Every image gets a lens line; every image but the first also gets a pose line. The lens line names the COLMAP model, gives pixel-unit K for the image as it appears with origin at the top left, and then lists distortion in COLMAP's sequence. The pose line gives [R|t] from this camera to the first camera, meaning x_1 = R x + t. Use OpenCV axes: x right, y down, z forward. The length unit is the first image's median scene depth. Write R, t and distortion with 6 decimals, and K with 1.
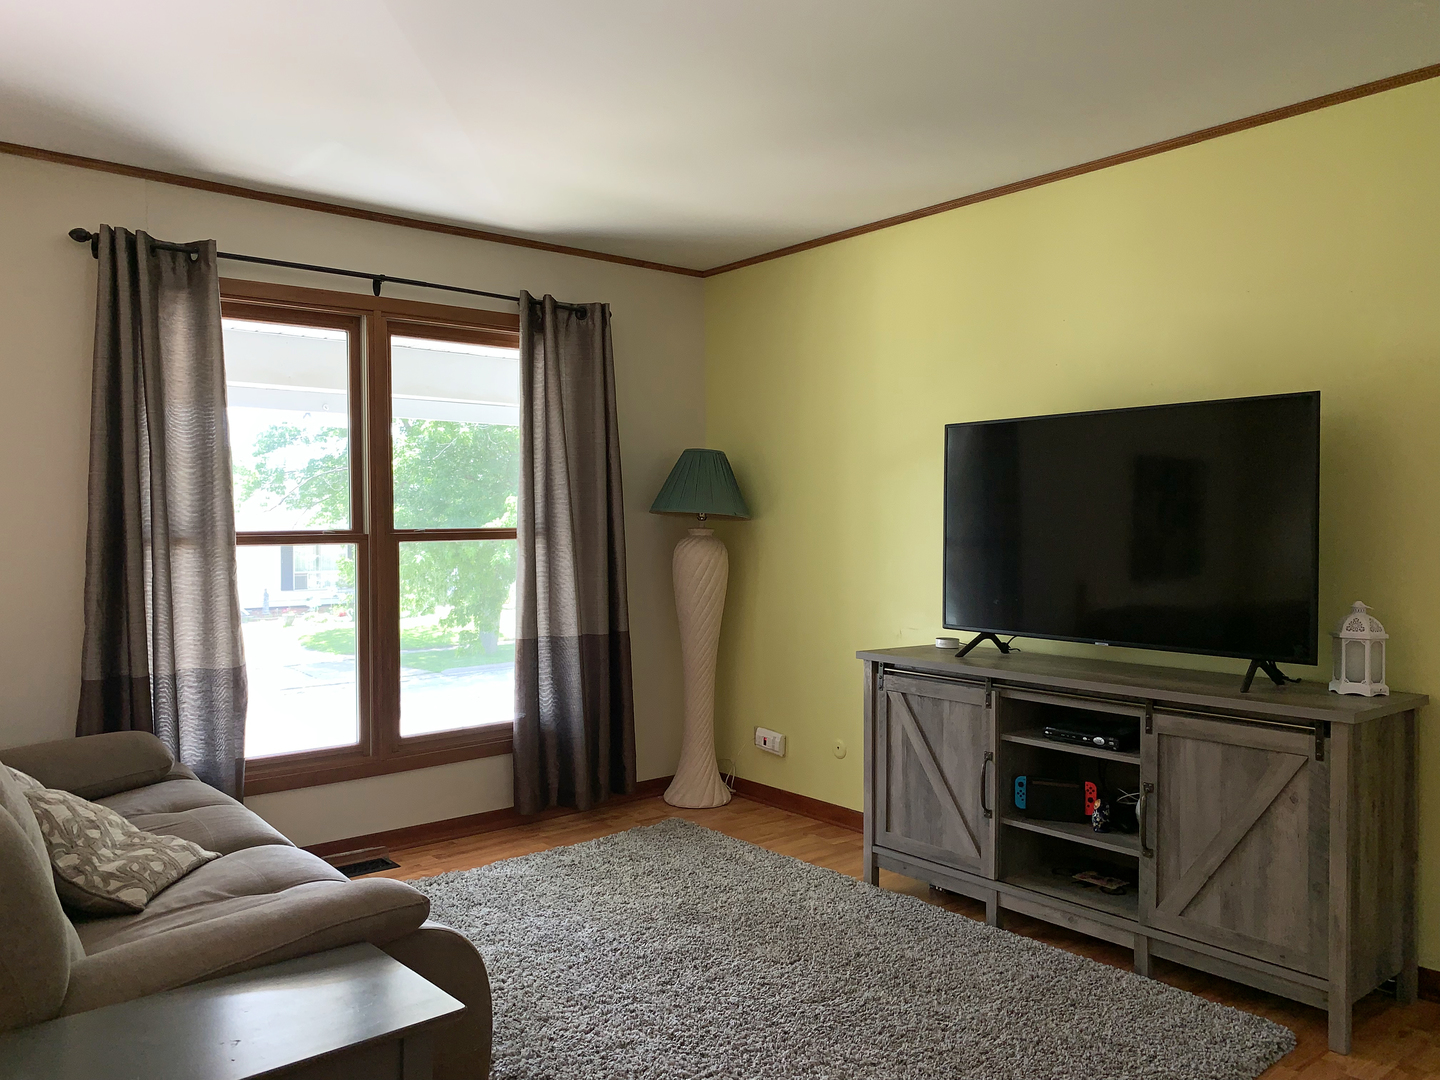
lens RADIAL K [[1098.4, 0, 721.9], [0, 1098.4, 540.6], [0, 0, 1]] dist [0.043262, -0.056951]
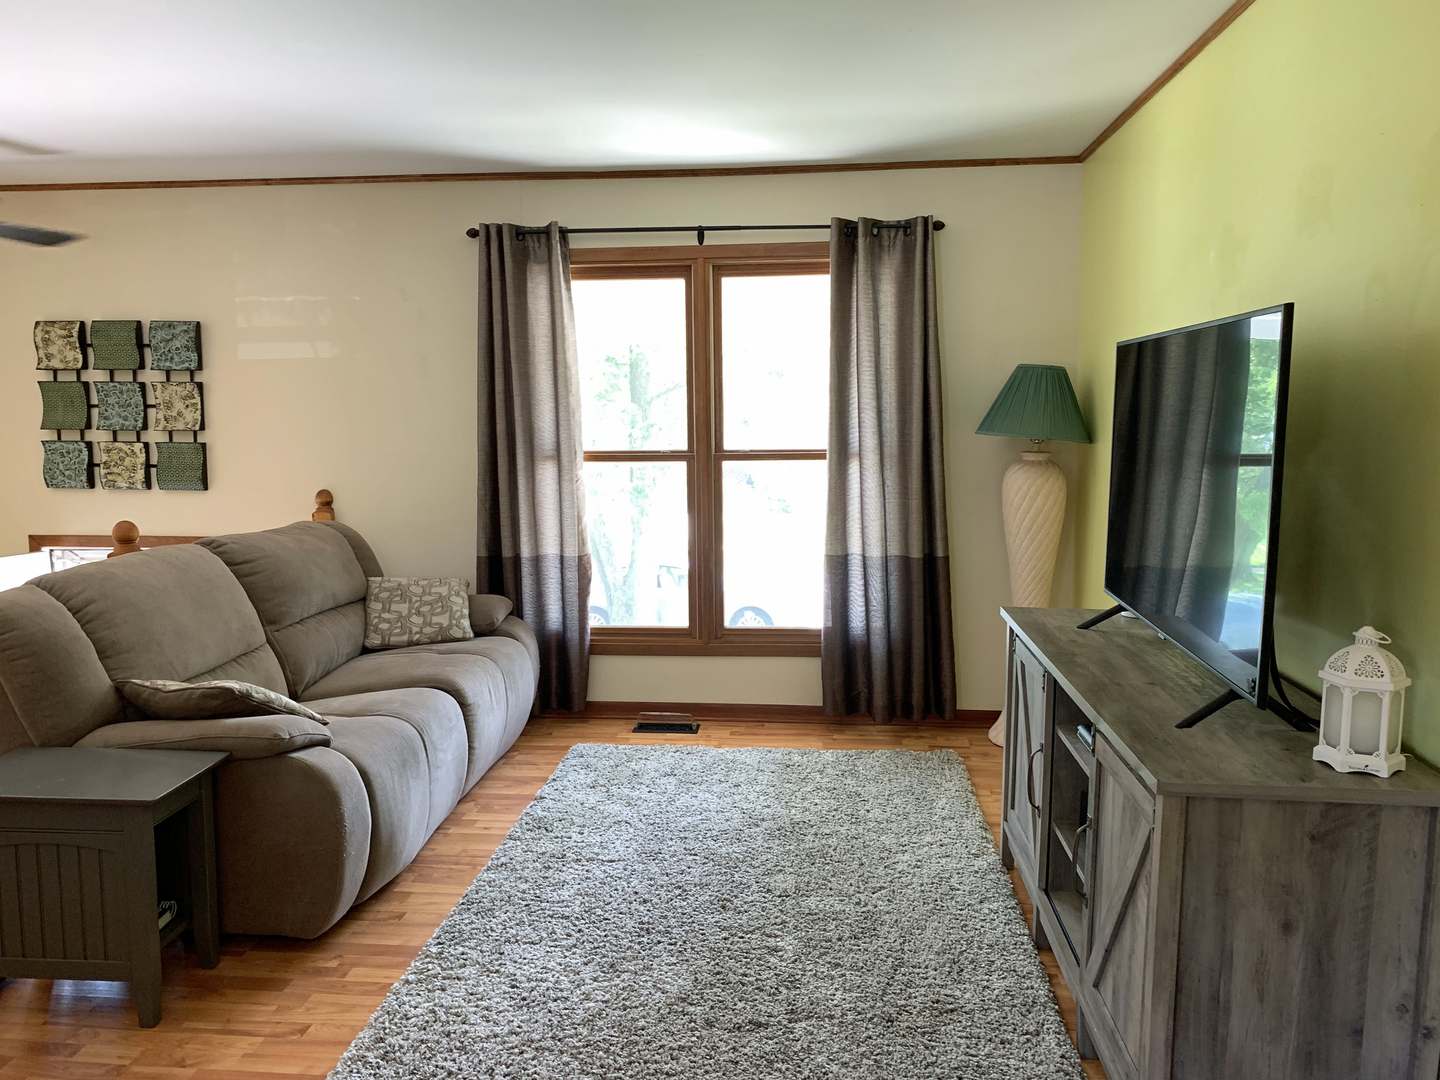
lens RADIAL K [[1098.4, 0, 717.5], [0, 1098.4, 547.9], [0, 0, 1]] dist [0.043262, -0.056951]
pose [[0.689921, 0.093592, -0.717809, 0.540929], [-0.008551, 0.992591, 0.121201, -0.047972], [0.723834, -0.077481, 0.685610, 0.204226]]
